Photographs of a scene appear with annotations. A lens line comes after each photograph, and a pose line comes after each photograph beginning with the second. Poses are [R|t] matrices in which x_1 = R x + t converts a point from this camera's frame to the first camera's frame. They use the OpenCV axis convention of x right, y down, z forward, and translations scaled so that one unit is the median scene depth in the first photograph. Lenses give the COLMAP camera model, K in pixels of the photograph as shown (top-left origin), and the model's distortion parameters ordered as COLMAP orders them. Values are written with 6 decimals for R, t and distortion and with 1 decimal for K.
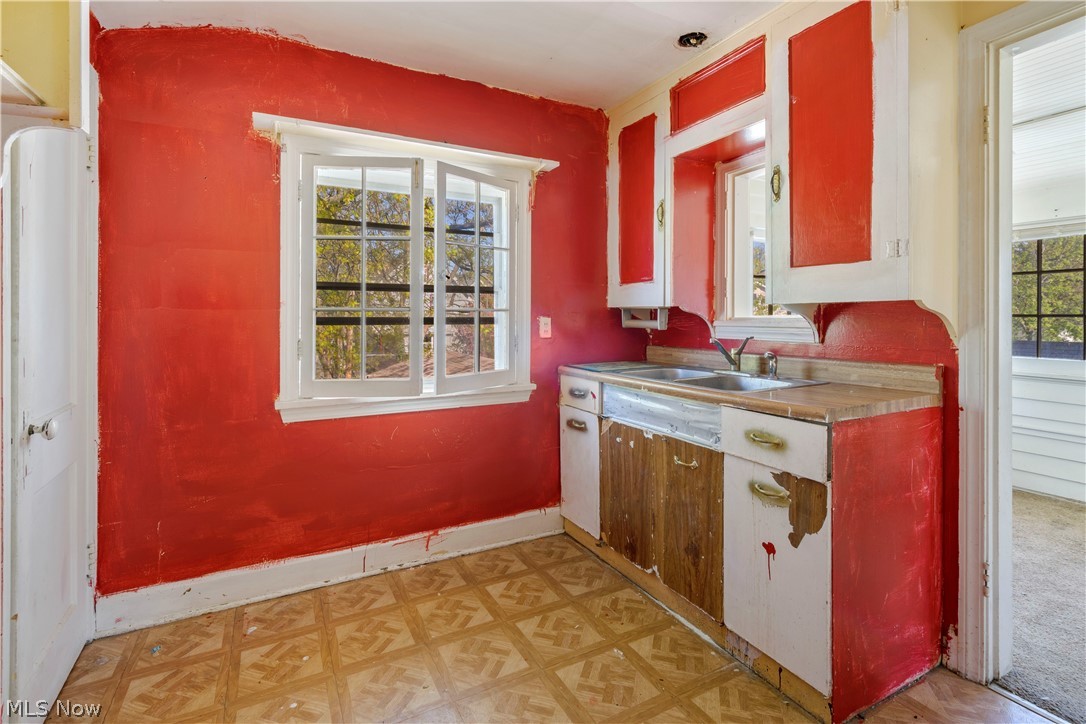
lens RADIAL K [[511.6, 0, 549.7], [0, 511.6, 305.3], [0, 0, 1]] dist [-0.000488, 0.001203]
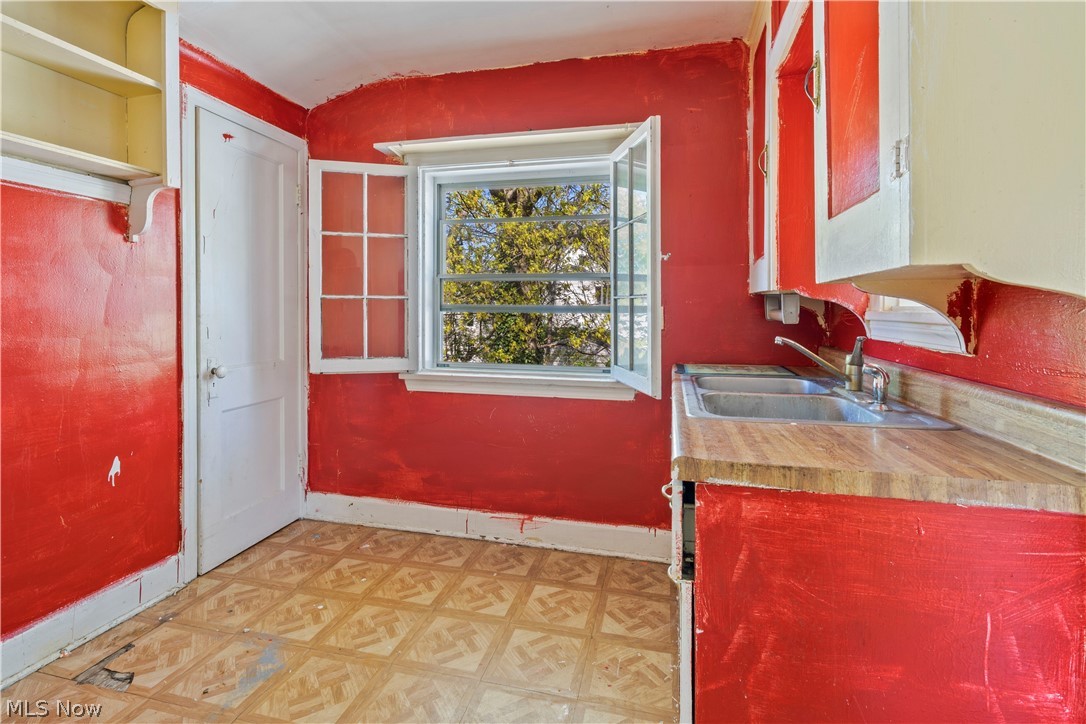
lens RADIAL K [[511.6, 0, 549.7], [0, 511.6, 305.3], [0, 0, 1]] dist [-0.000488, 0.001203]
pose [[0.745353, 0.000675, -0.666670, 0.548727], [0.006623, 0.999943, 0.008418, 0.015918], [0.666637, -0.010690, 0.745306, 0.311420]]
